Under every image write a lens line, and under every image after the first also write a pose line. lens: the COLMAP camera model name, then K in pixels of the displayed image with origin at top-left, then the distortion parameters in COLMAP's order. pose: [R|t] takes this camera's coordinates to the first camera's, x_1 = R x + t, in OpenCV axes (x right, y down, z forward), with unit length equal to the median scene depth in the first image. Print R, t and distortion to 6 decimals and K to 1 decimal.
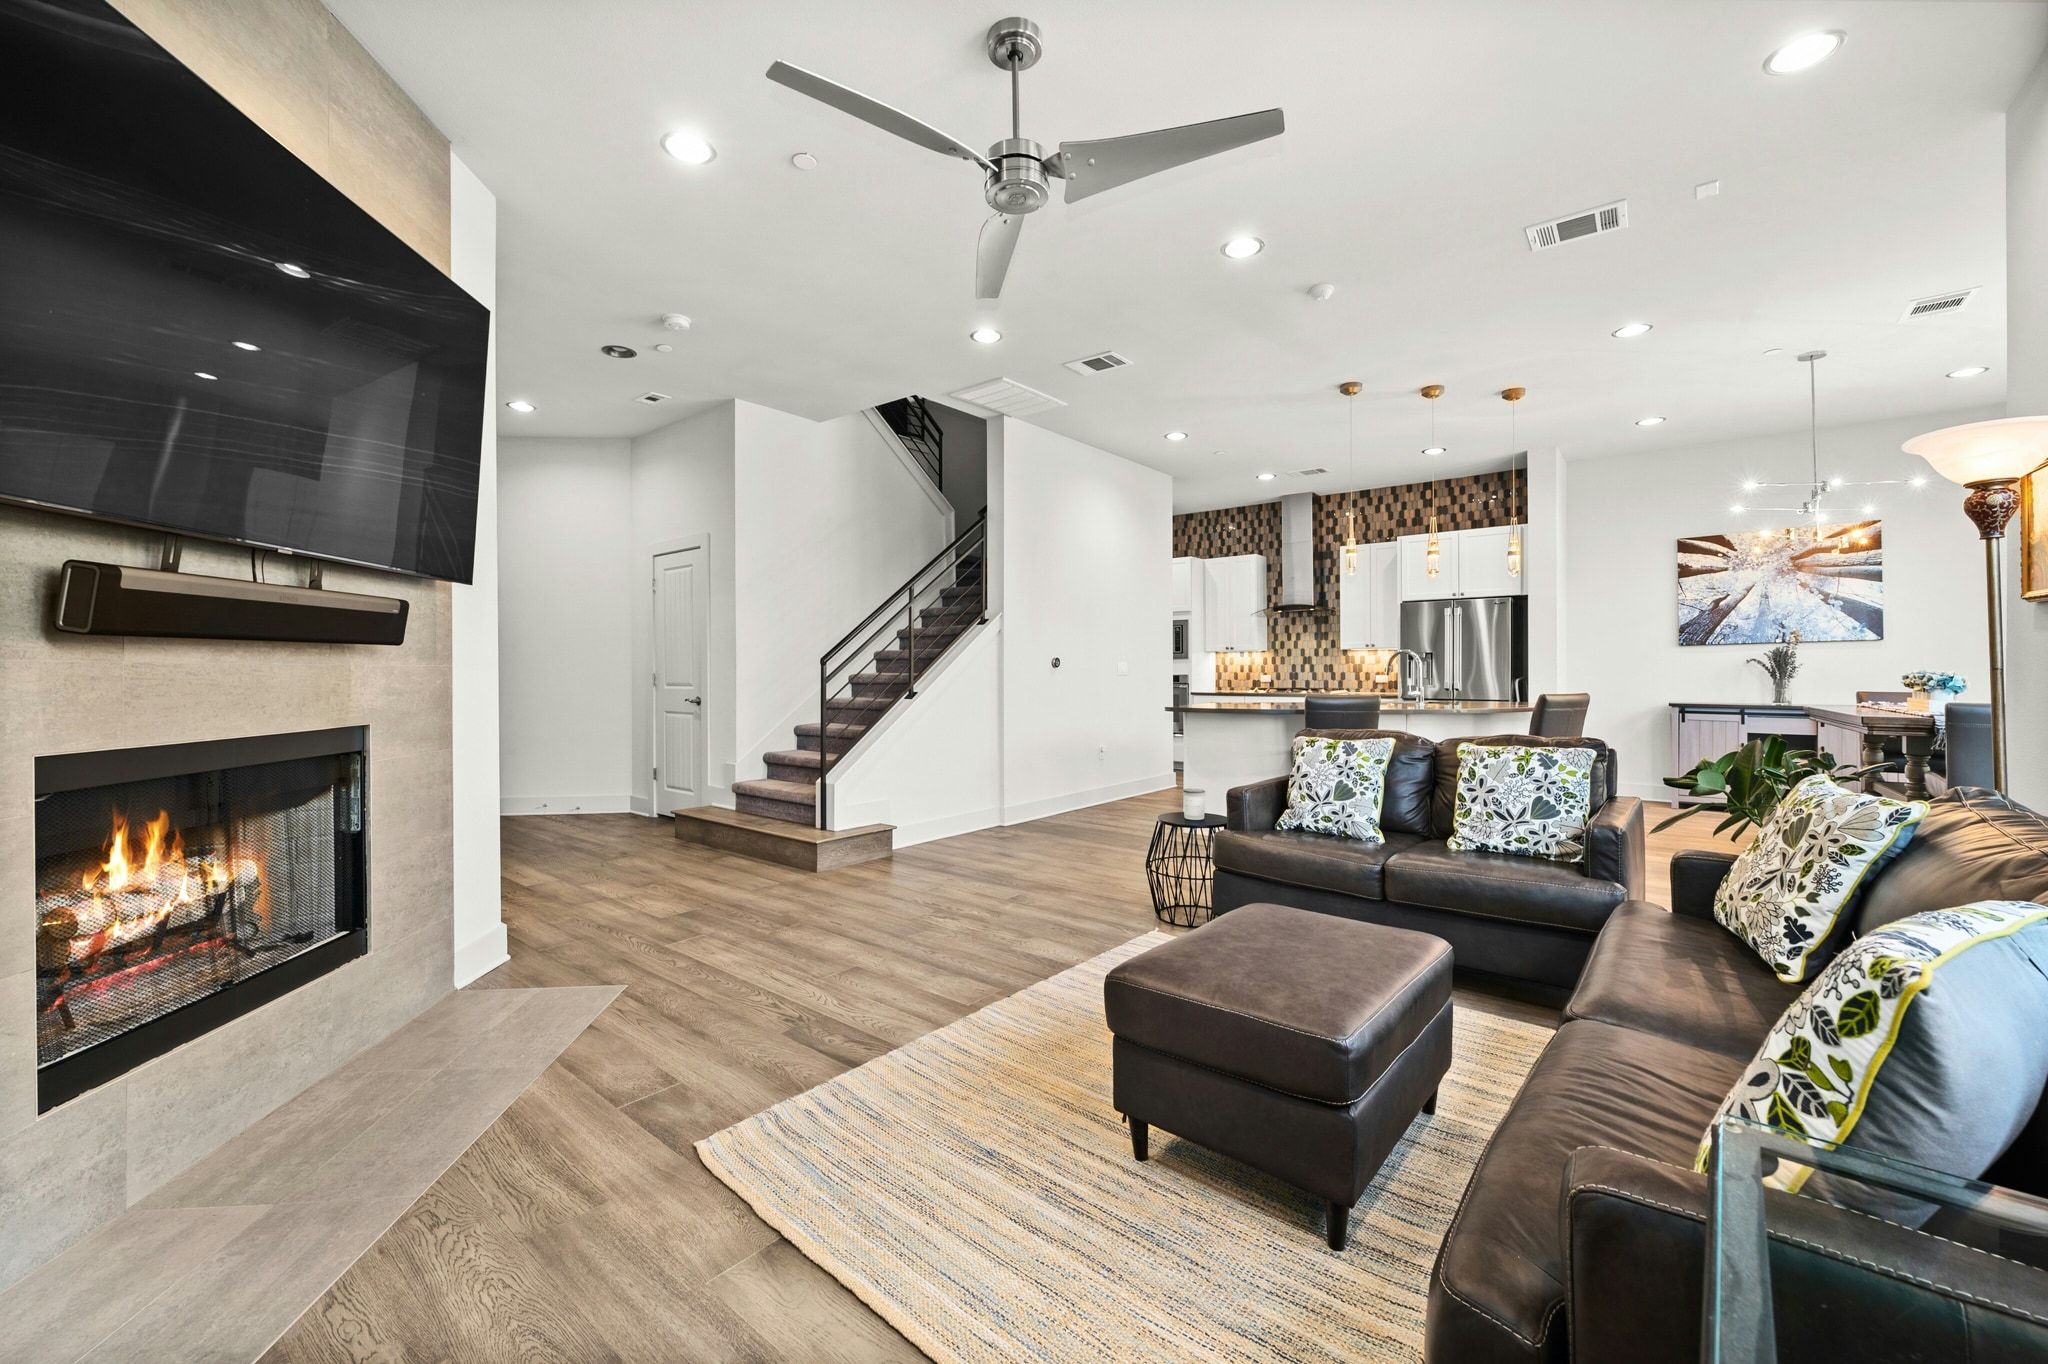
lens RADIAL K [[826.2, 0, 1017.2], [0, 826.2, 676.6], [0, 0, 1]] dist [-0.002541, -0.000374]
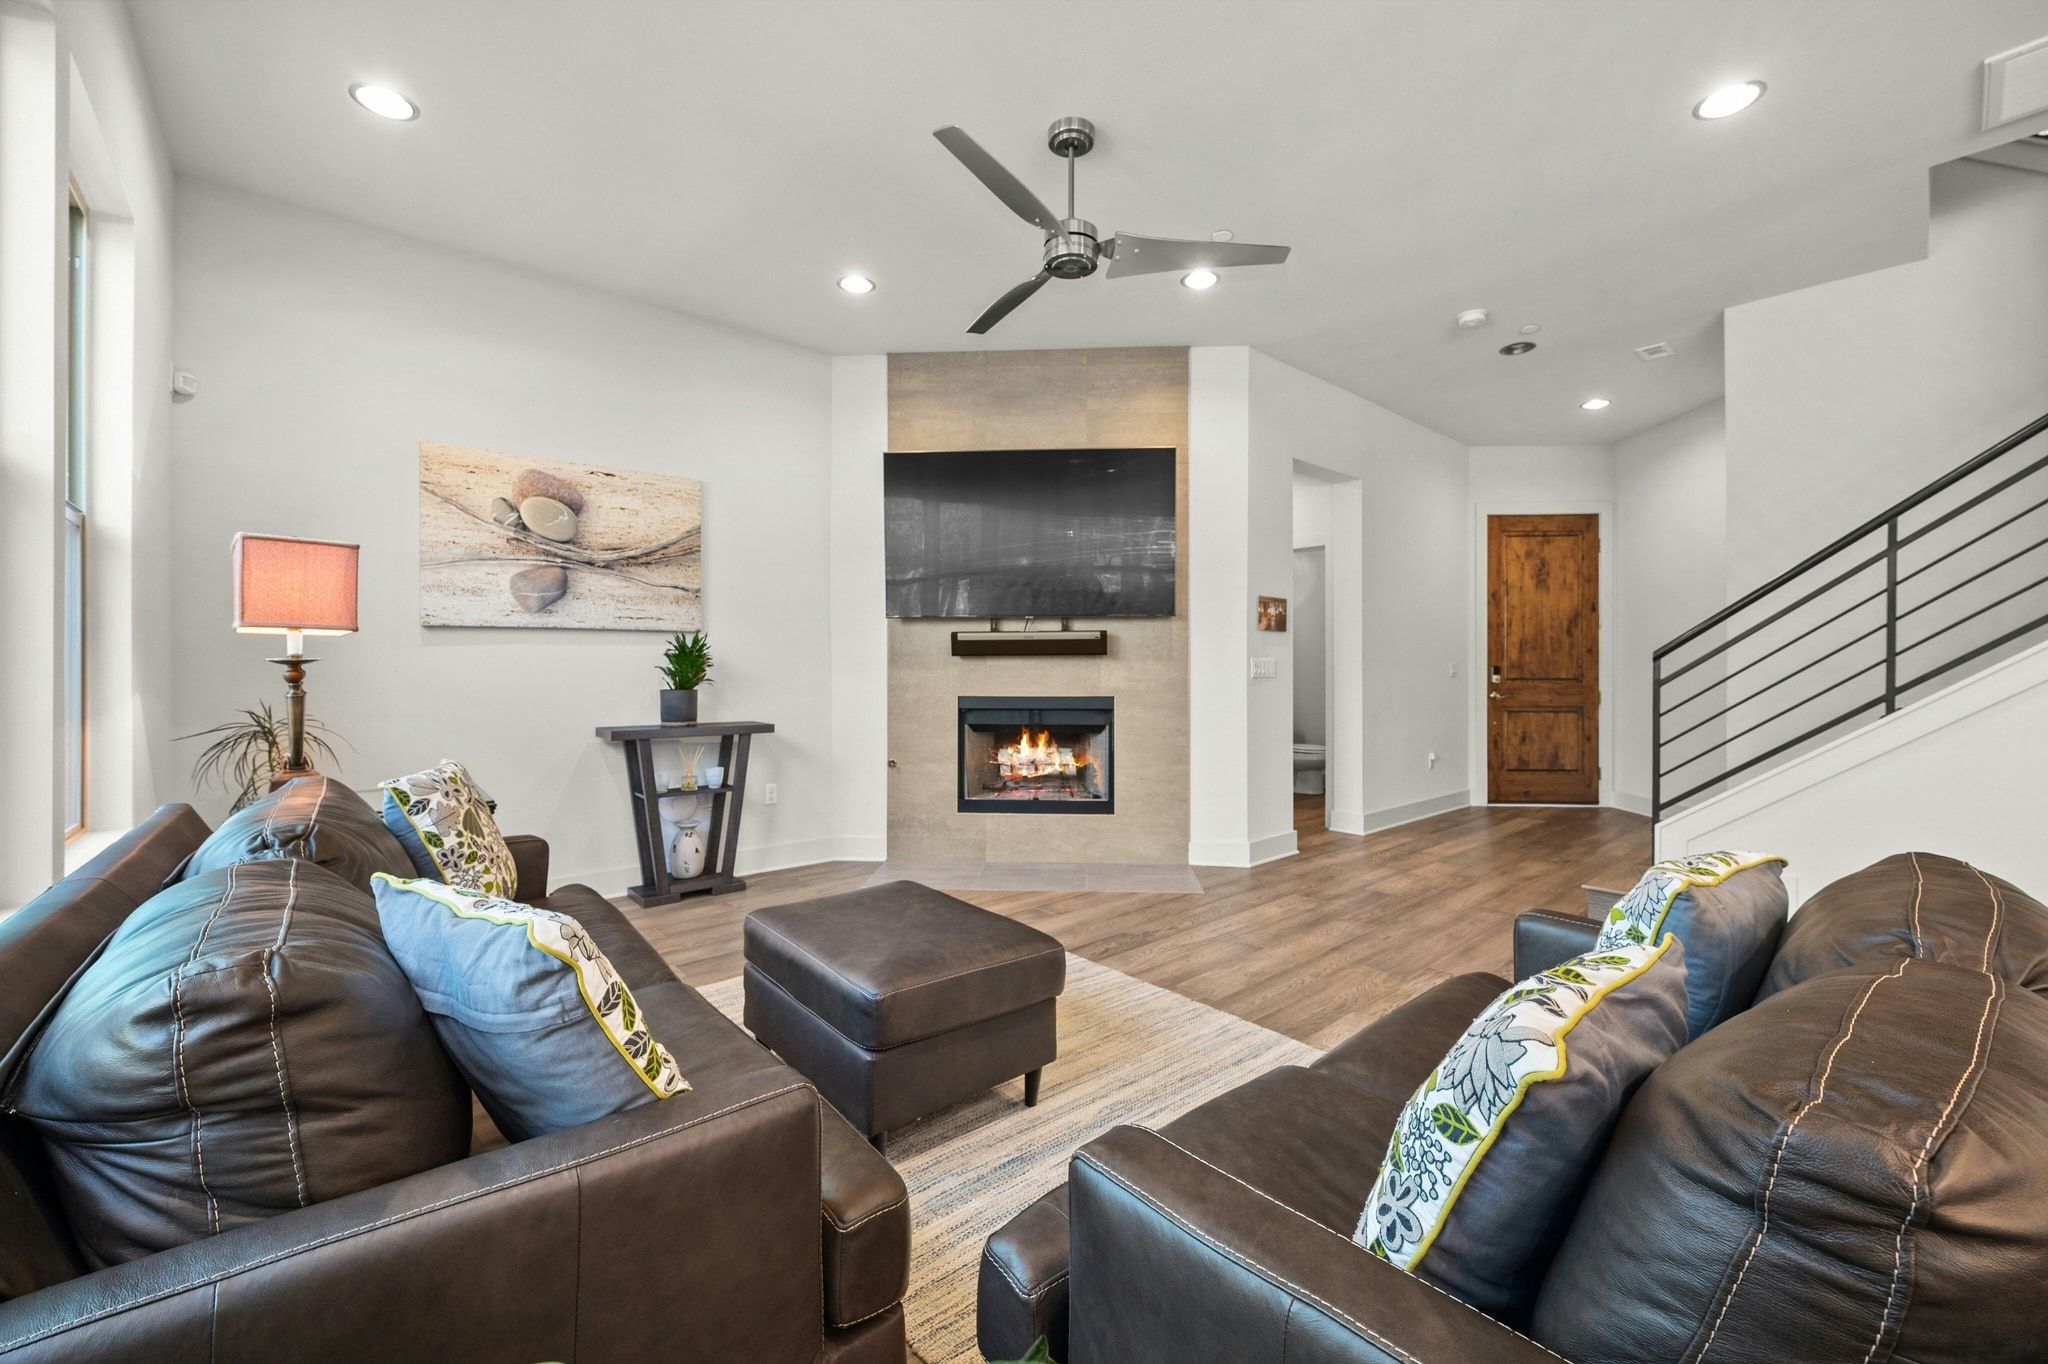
lens RADIAL K [[826.2, 0, 1014.3], [0, 826.2, 675.5], [0, 0, 1]] dist [-0.002541, -0.000374]
pose [[-0.174886, 0.012718, -0.984507, 0.530216], [-0.006380, 0.999881, 0.014050, -0.006991], [0.984568, 0.008738, -0.174784, 0.510833]]
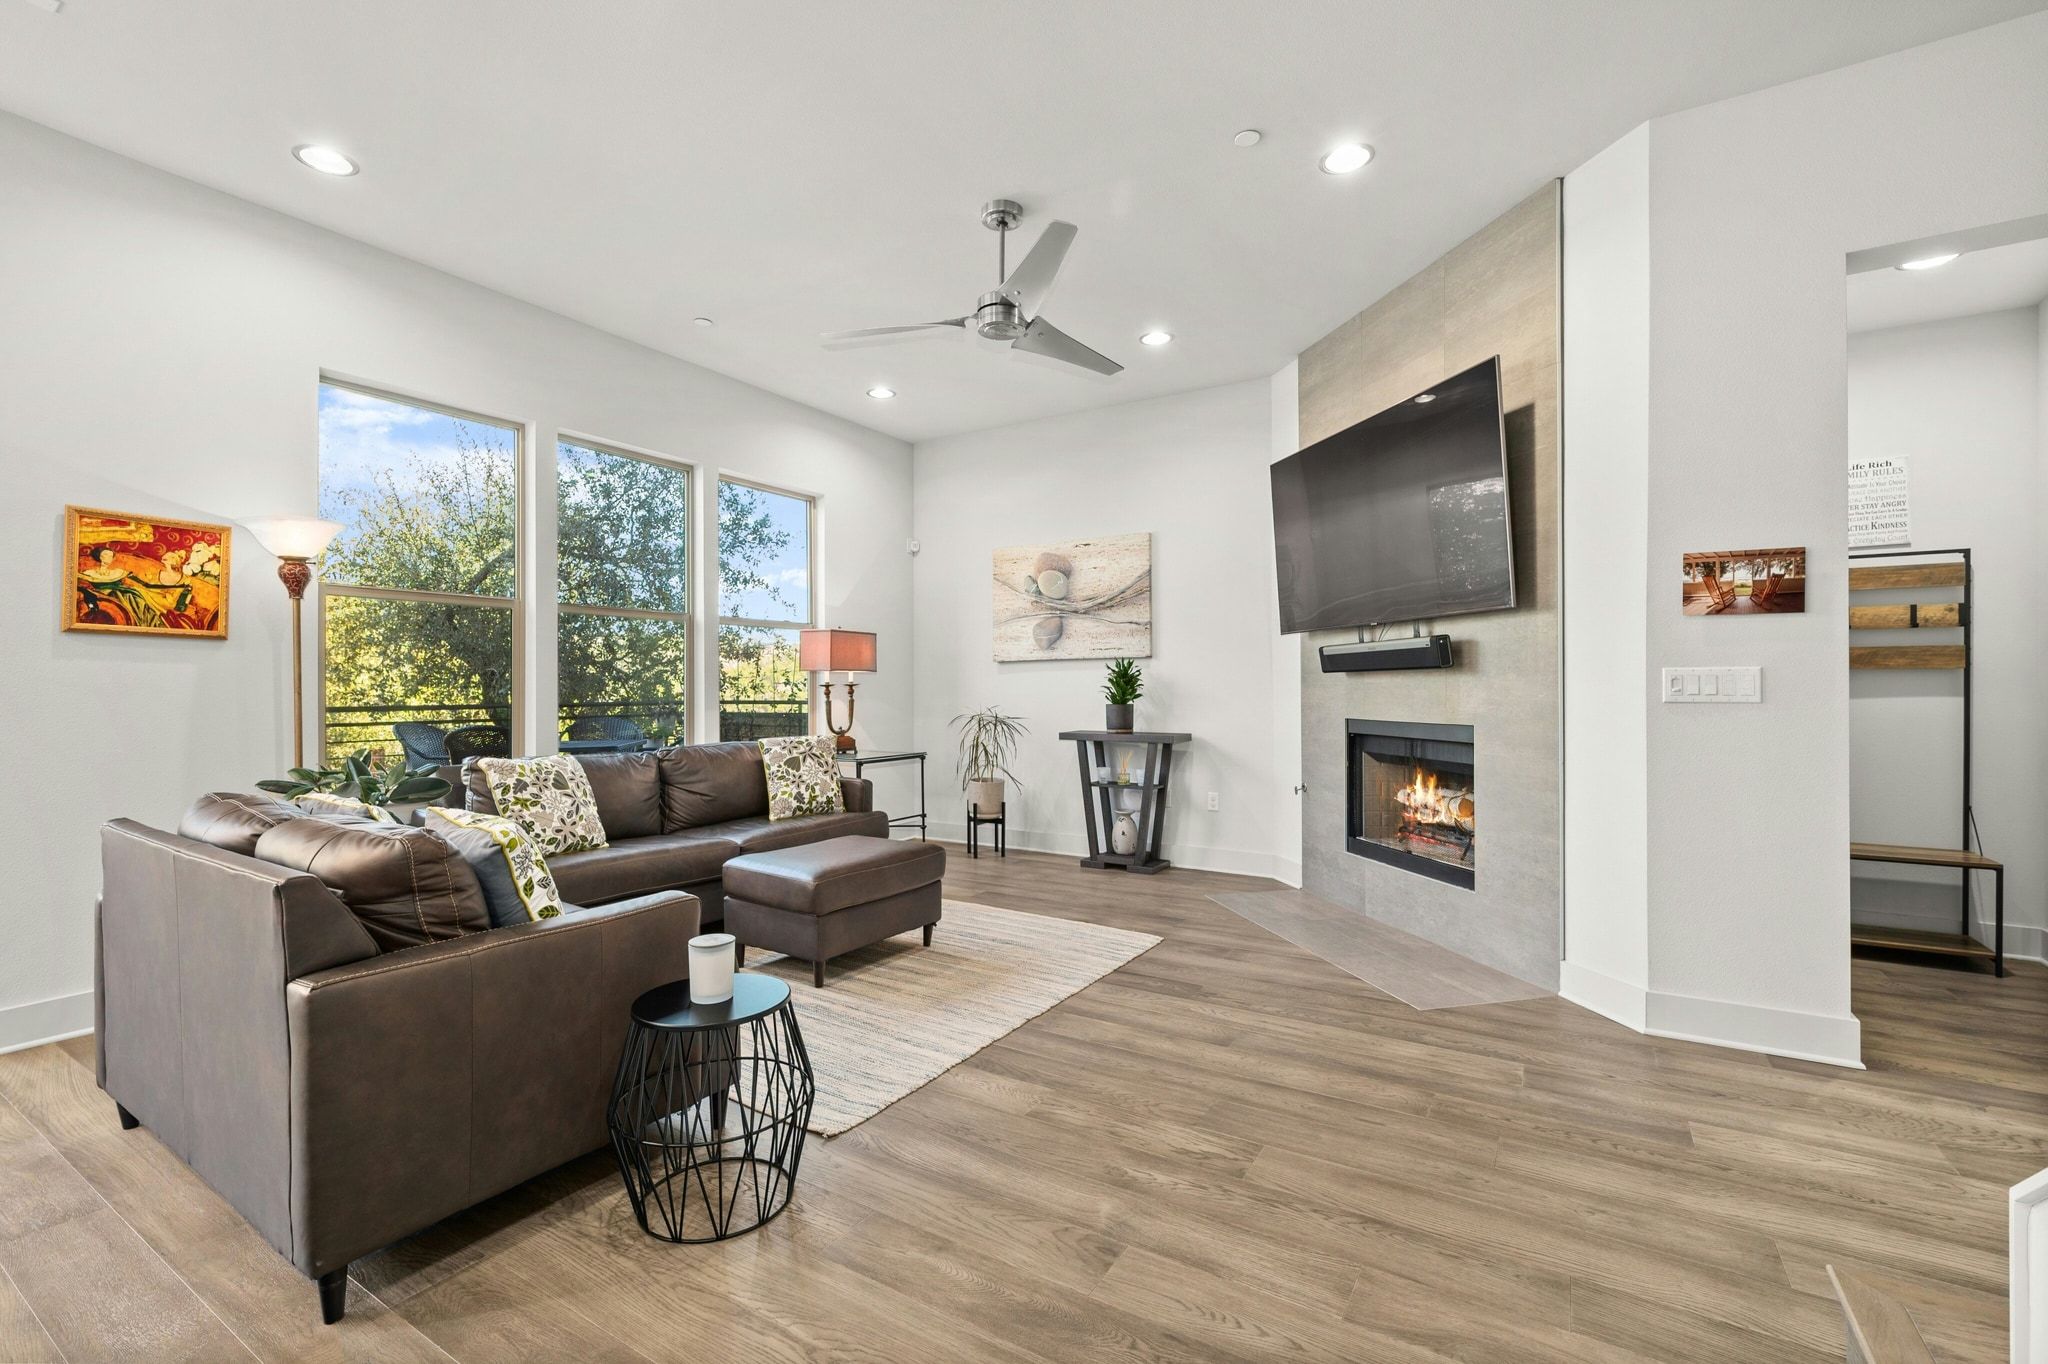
lens RADIAL K [[859.7, 0, 1012.1], [0, 859.7, 699.9], [0, 0, 1]] dist [-0.002980, 0.001981]
pose [[-0.992137, 0.009794, -0.124771, 0.071051], [0.007060, 0.999725, 0.022341, -0.009603], [0.124955, 0.021284, -0.991934, 1.070781]]
